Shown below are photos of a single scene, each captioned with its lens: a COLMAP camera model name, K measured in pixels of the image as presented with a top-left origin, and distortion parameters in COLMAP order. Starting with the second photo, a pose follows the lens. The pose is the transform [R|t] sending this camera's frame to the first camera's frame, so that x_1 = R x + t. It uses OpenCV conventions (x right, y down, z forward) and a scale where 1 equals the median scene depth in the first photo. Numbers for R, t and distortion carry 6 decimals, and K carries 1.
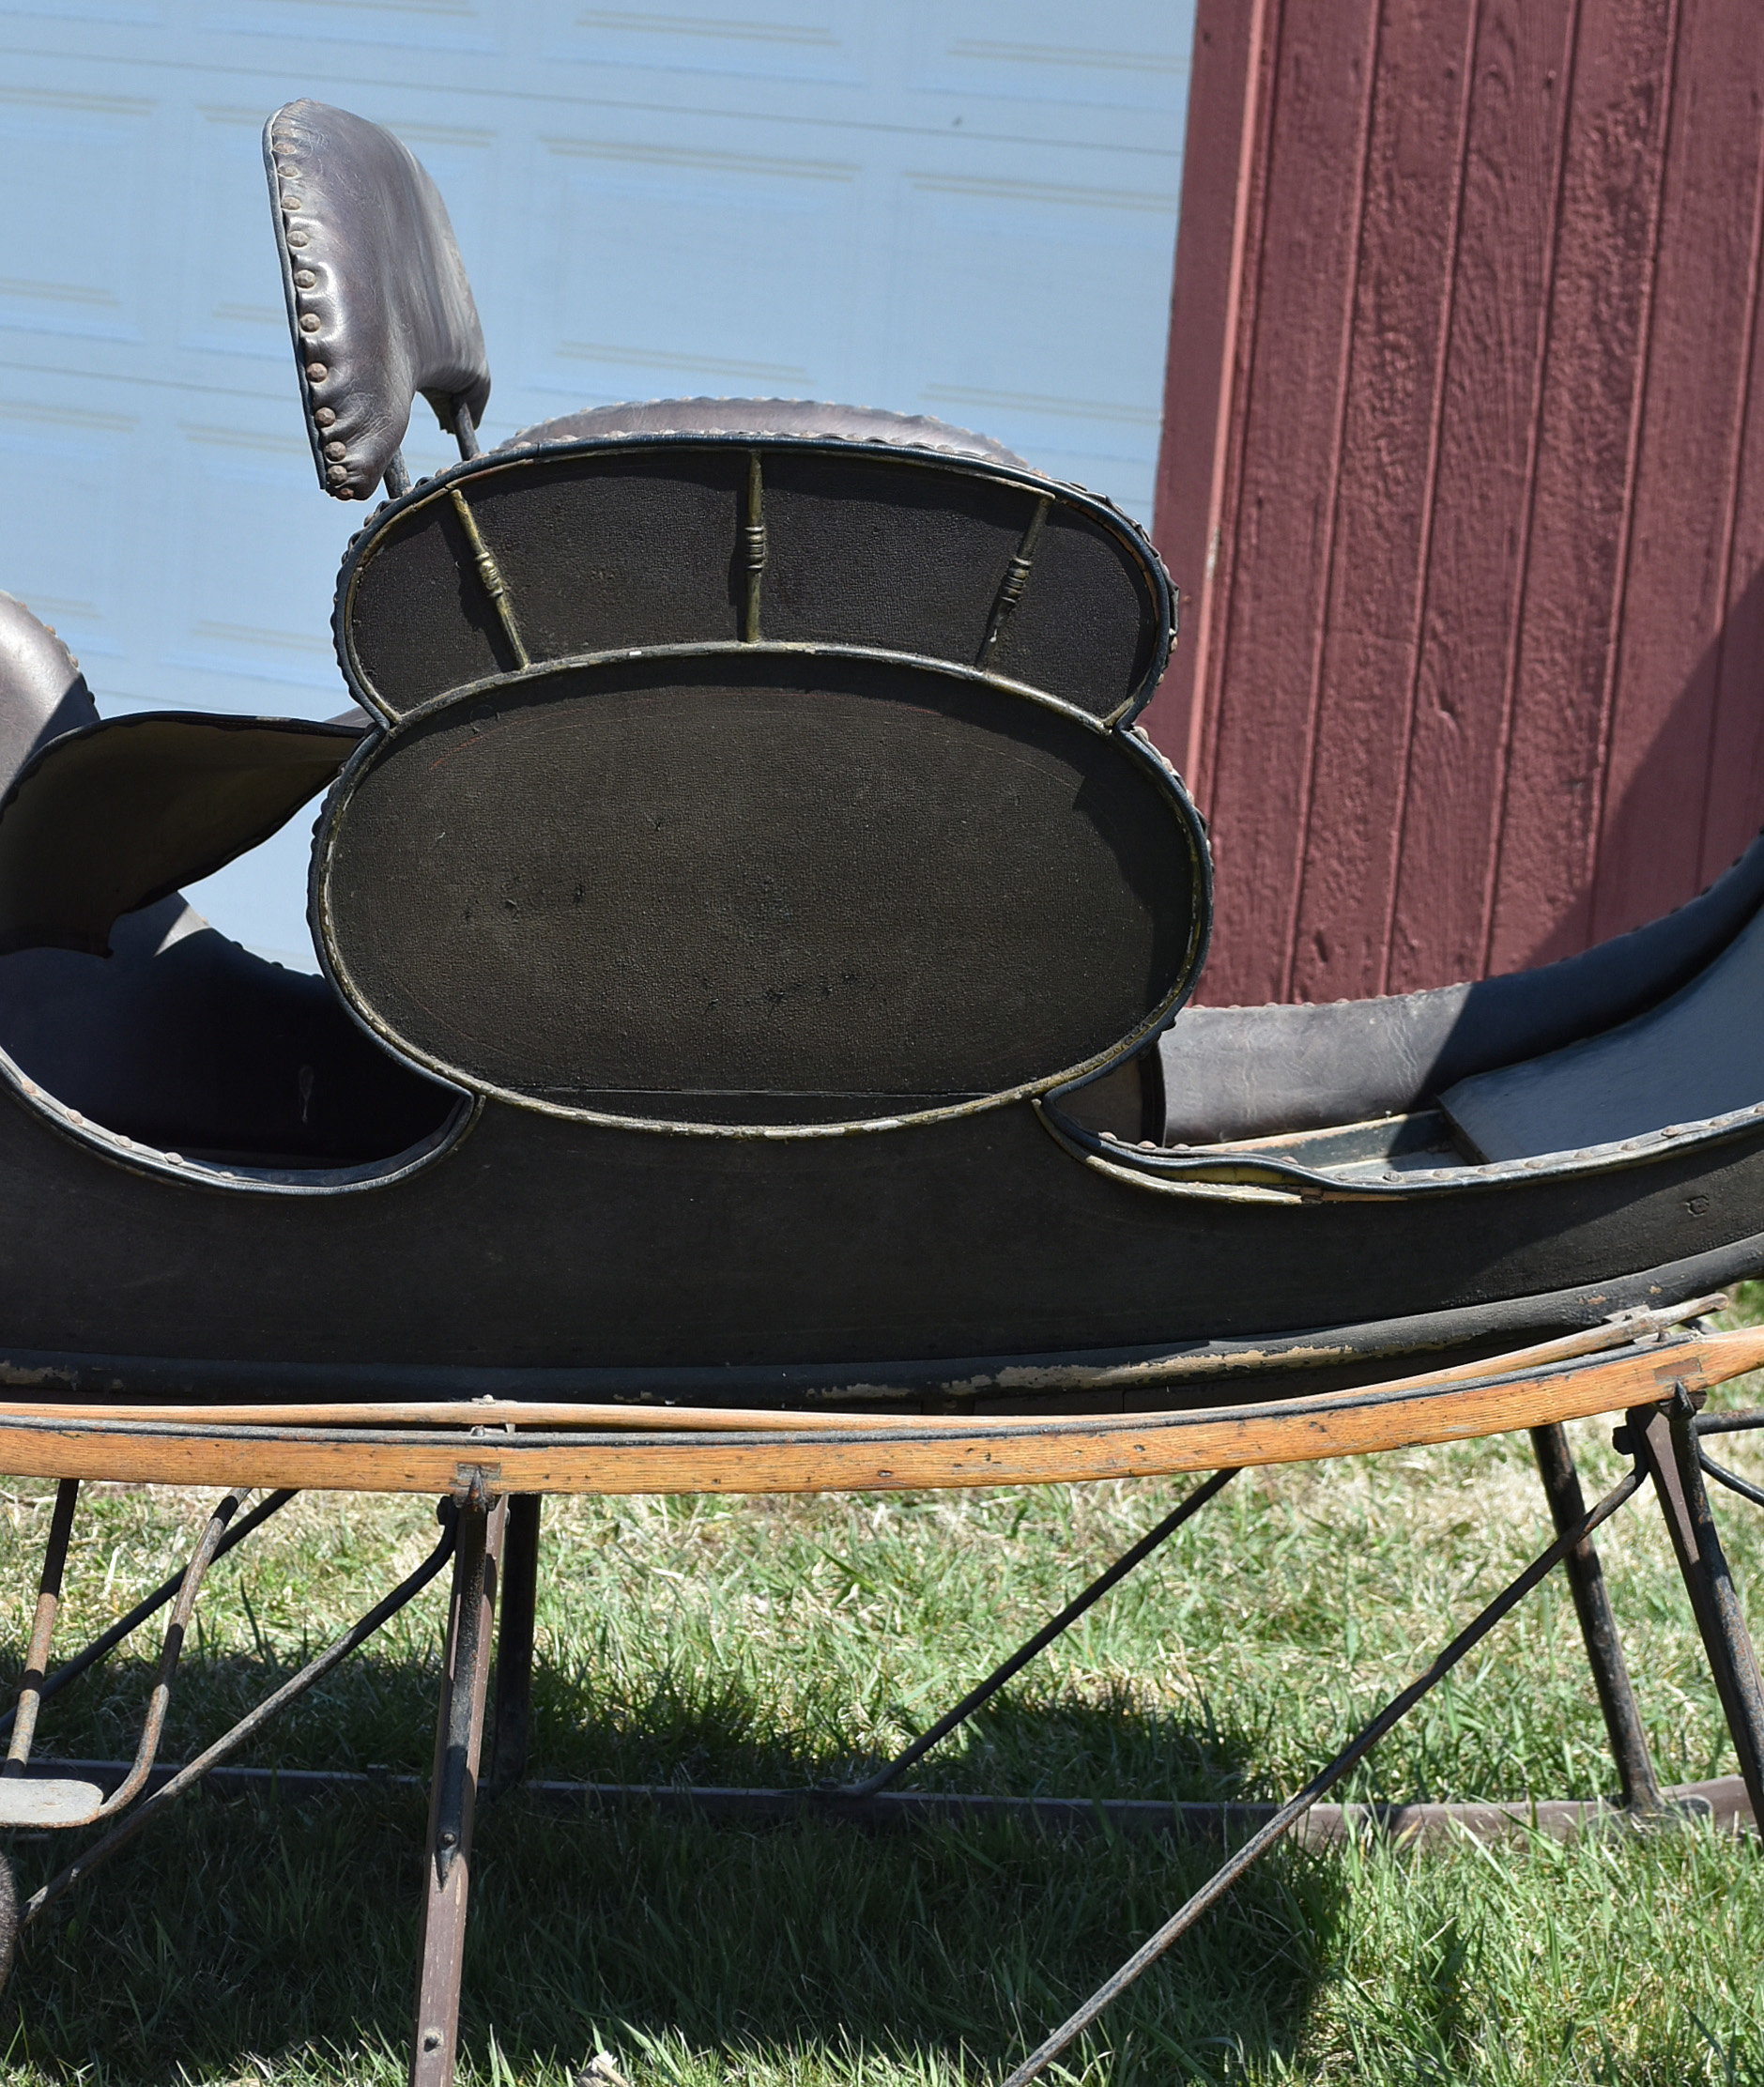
lens RADIAL K [[6435.9, 0, 853.7], [0, 6435.9, 753.7], [0, 0, 1]] dist [-0.034901, 0.000000]
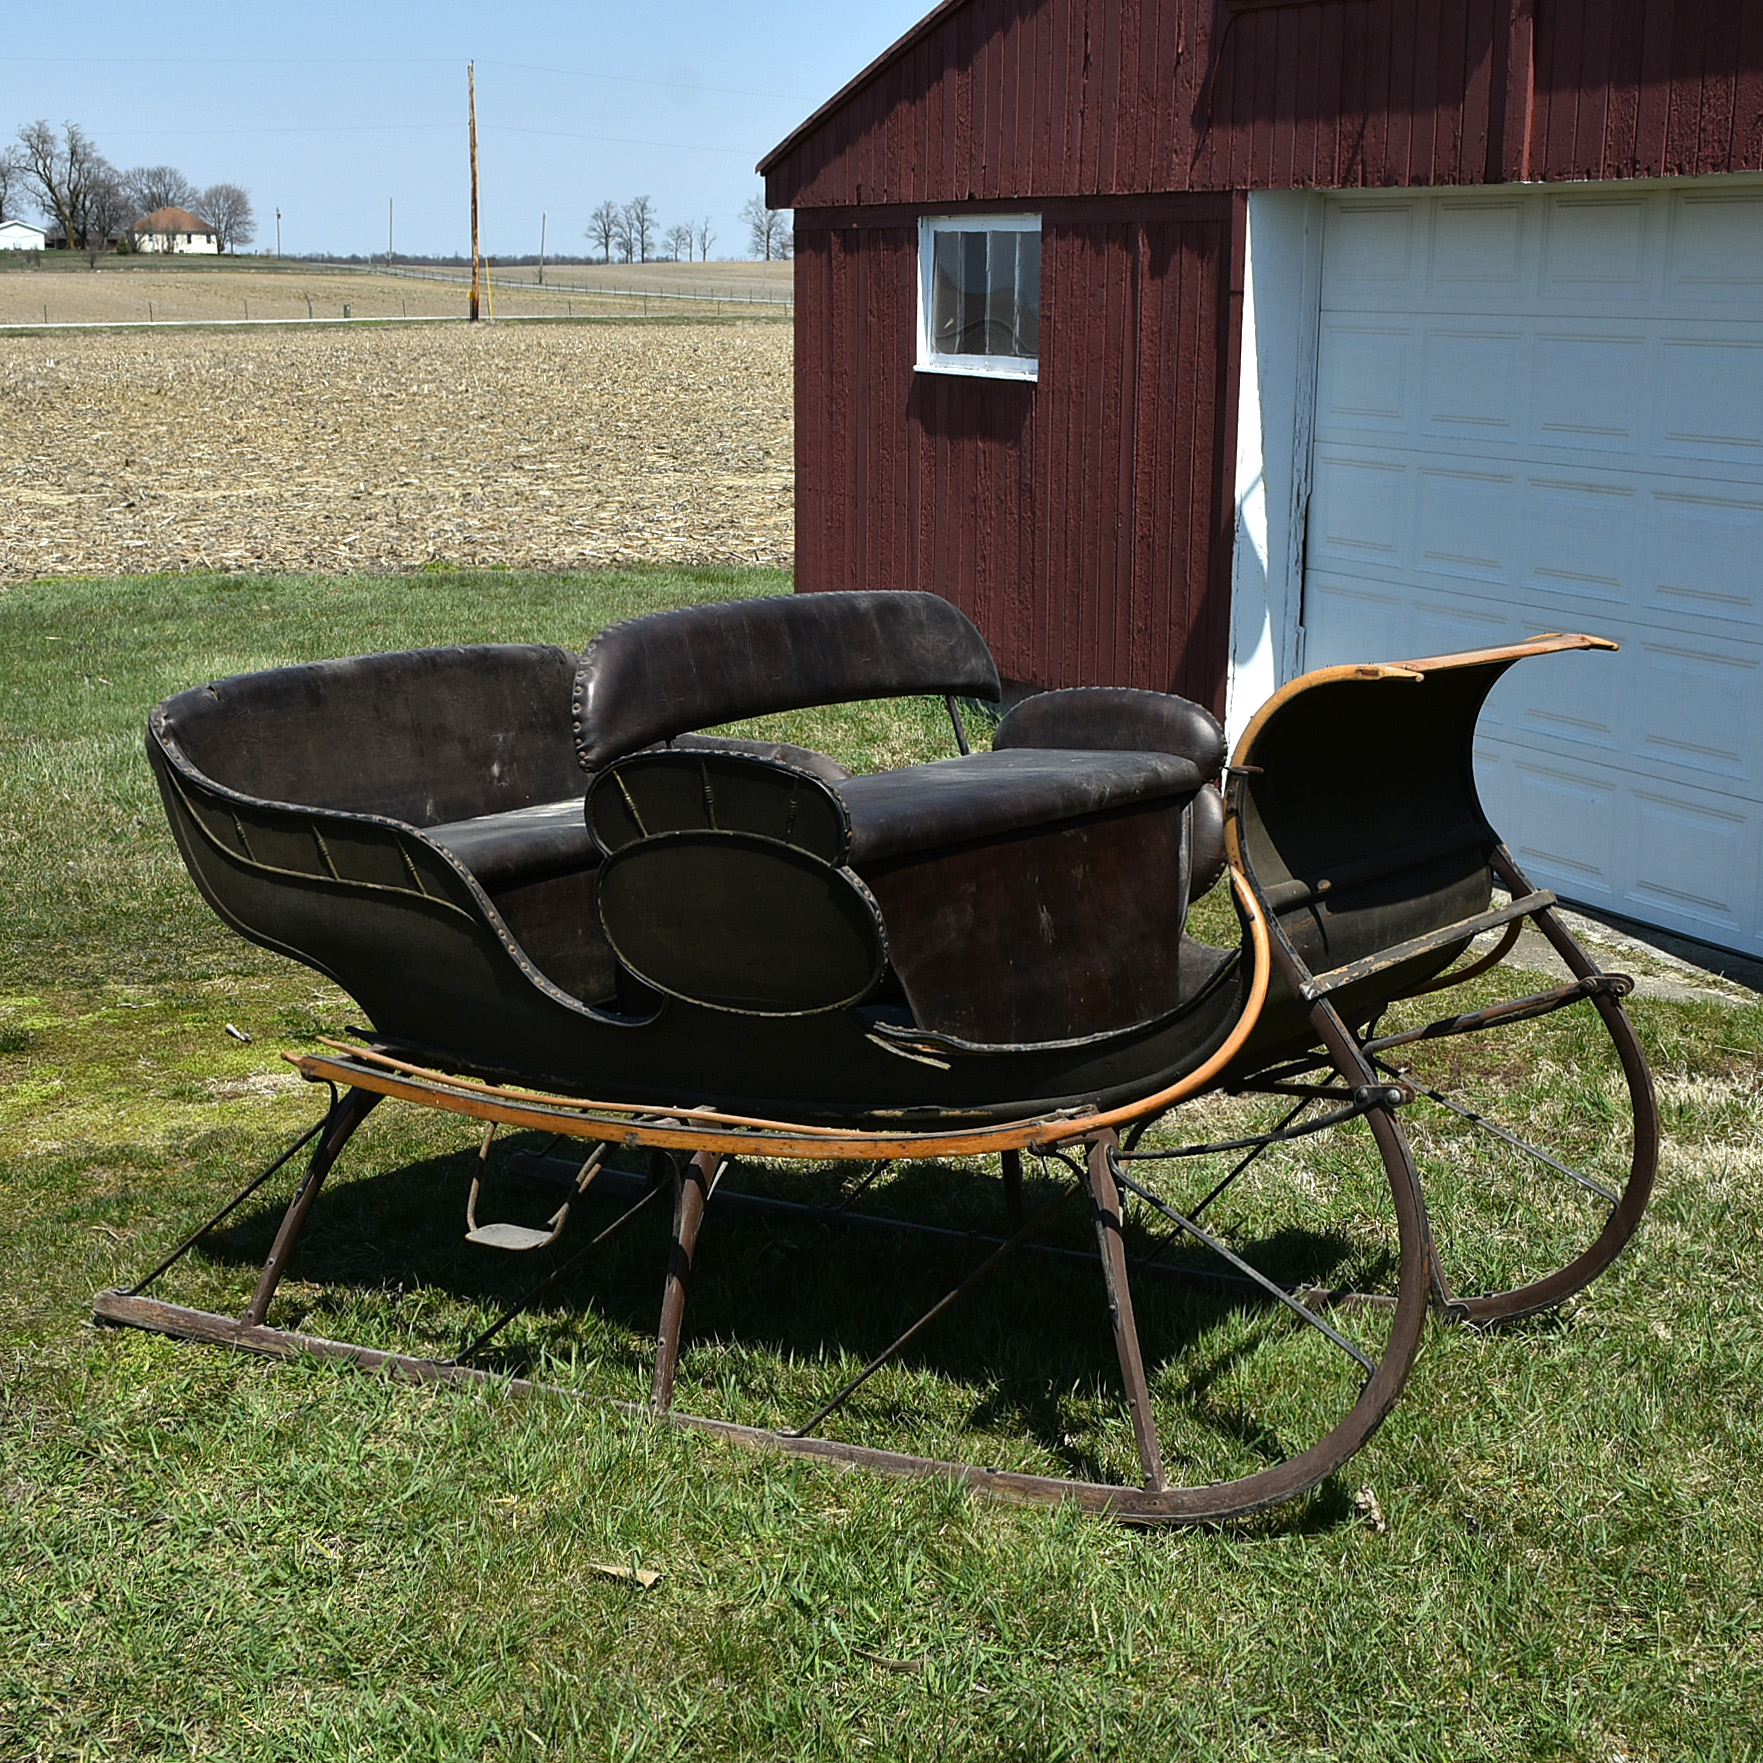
lens RADIAL K [[2898.7, 0, 888.8], [0, 2898.7, 980.3], [0, 0, 1]] dist [-0.019481, 0.000000]
pose [[0.843388, 0.055618, -0.534418, 0.618130], [-0.000856, 0.994766, 0.102176, -0.070351], [0.537304, -0.085716, 0.839022, 0.043333]]
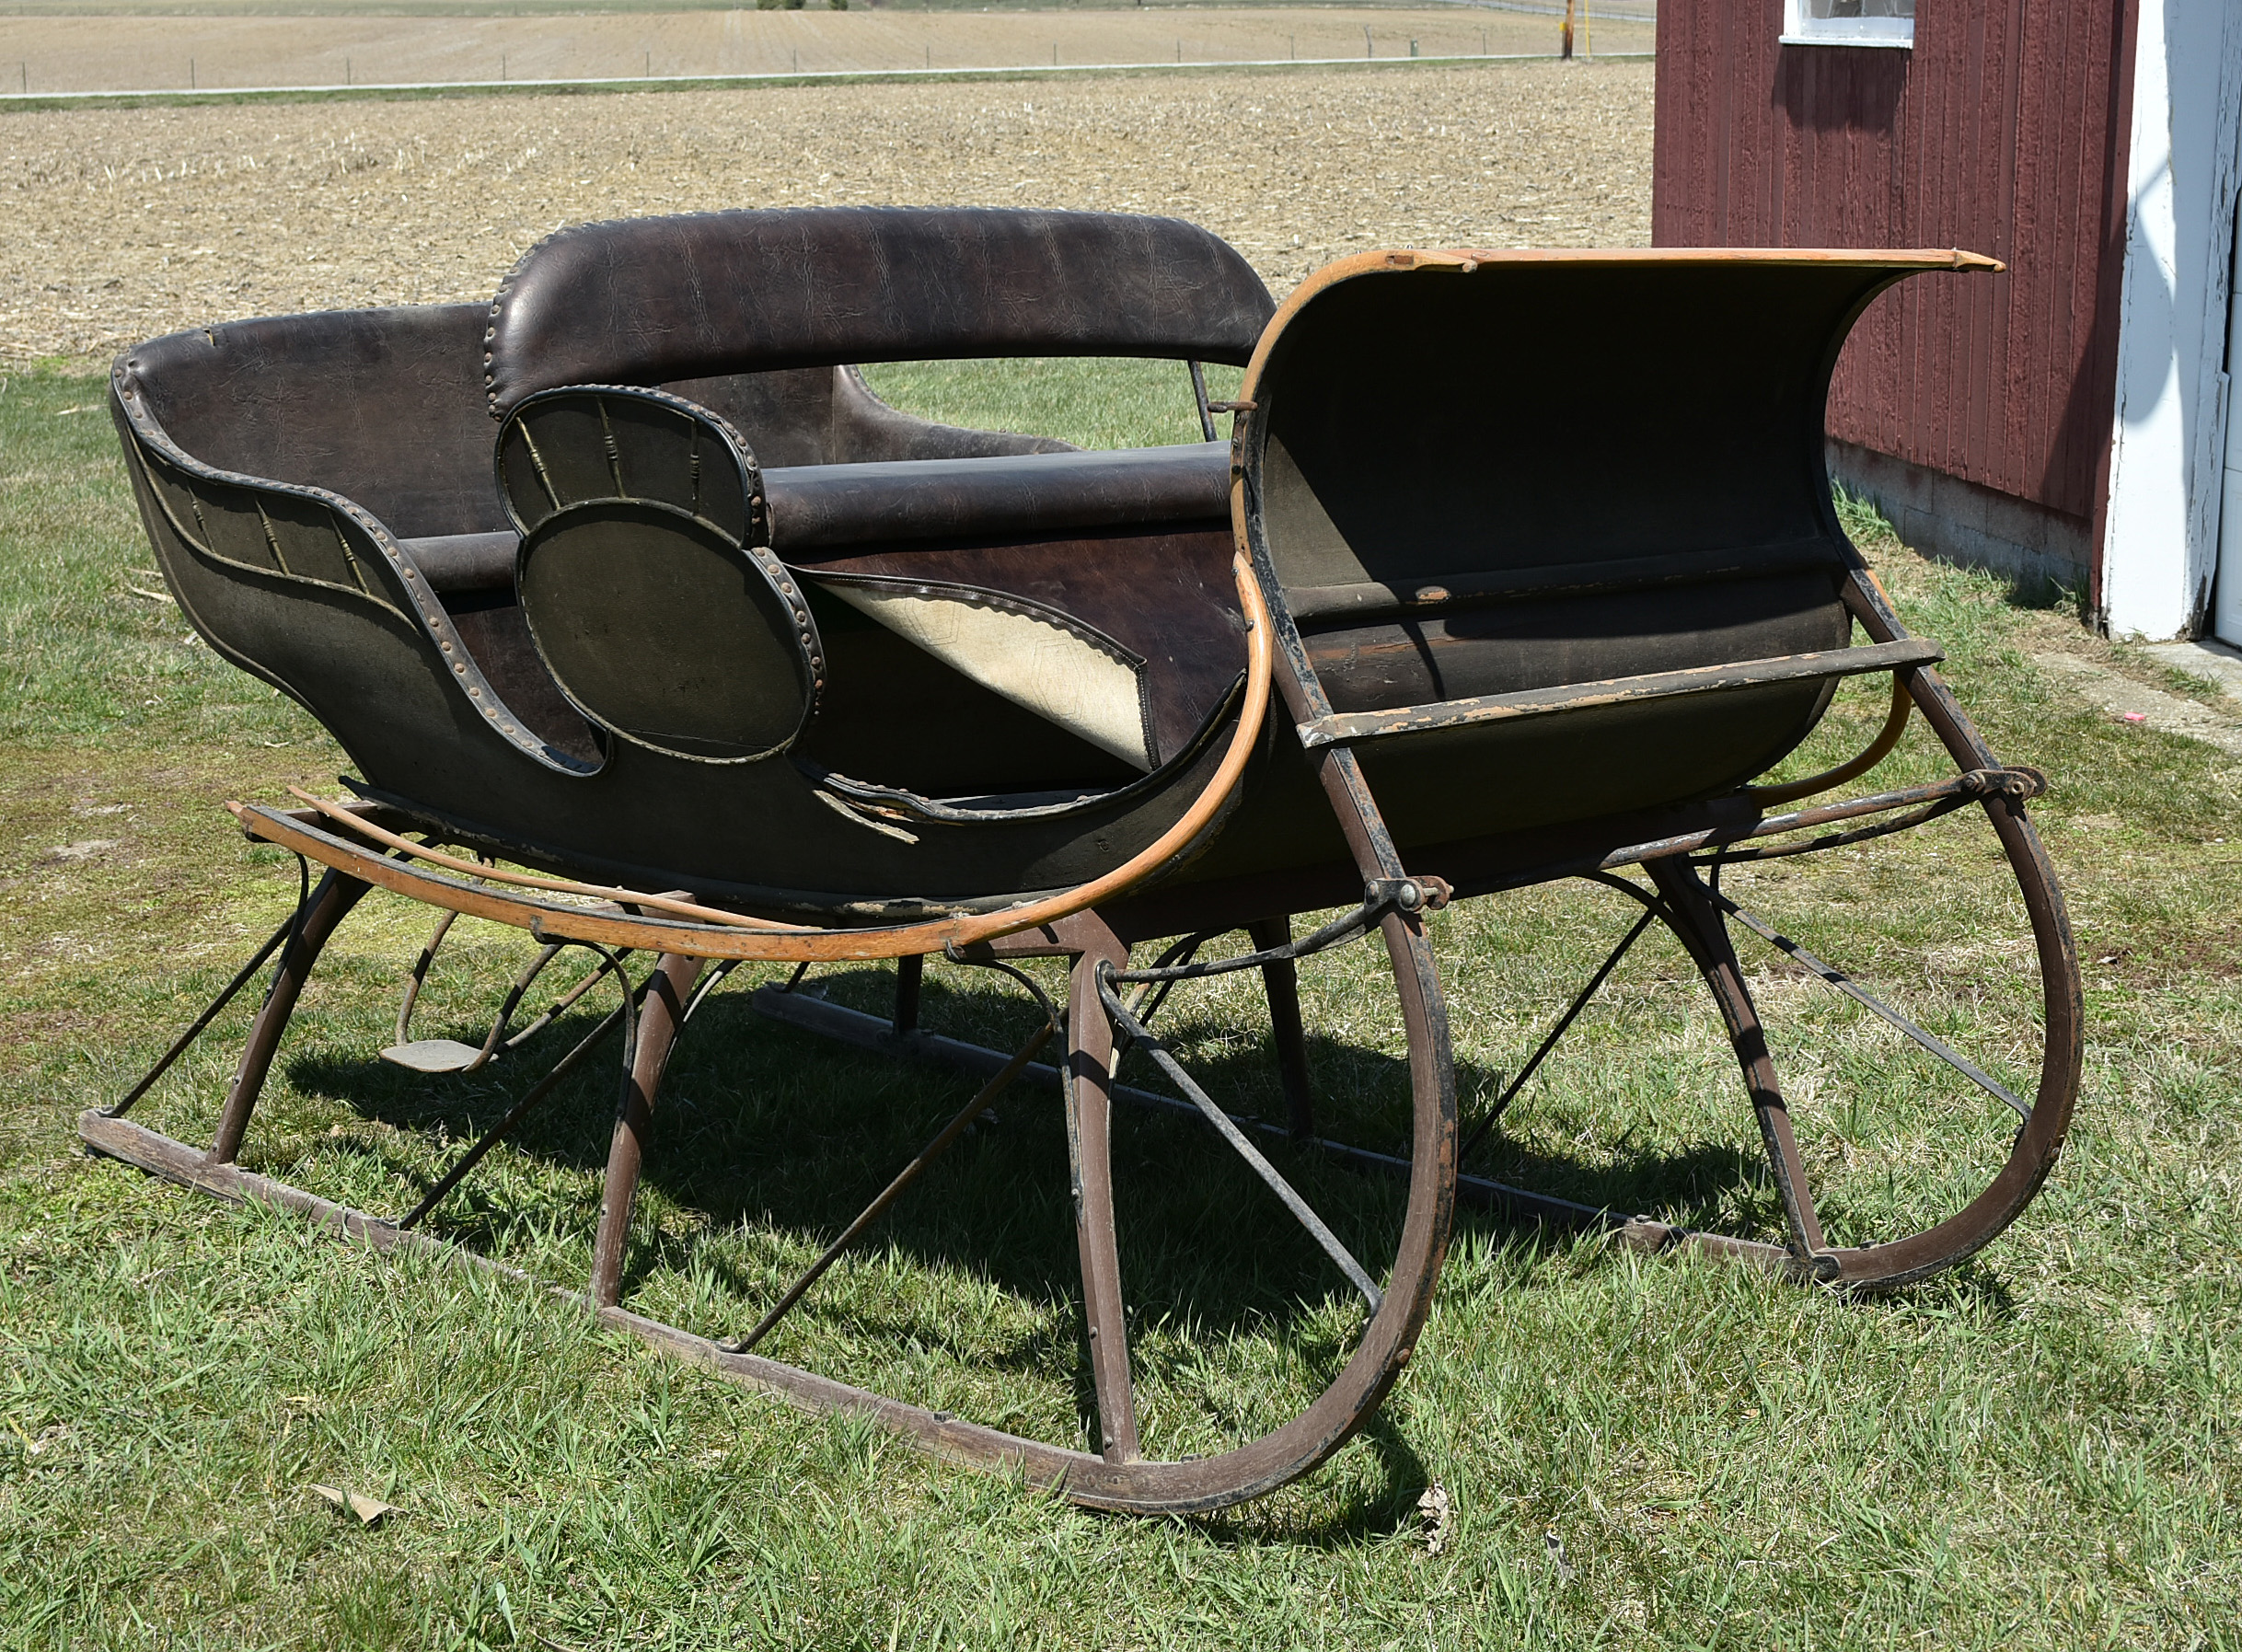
lens RADIAL K [[3606.2, 0, 1119.2], [0, 3606.2, 843.3], [0, 0, 1]] dist [-0.028547, 0.000000]
pose [[0.669590, 0.085094, -0.737840, 0.795659], [-0.023039, 0.995317, 0.093881, -0.017449], [0.742374, -0.045863, 0.668414, 0.364484]]
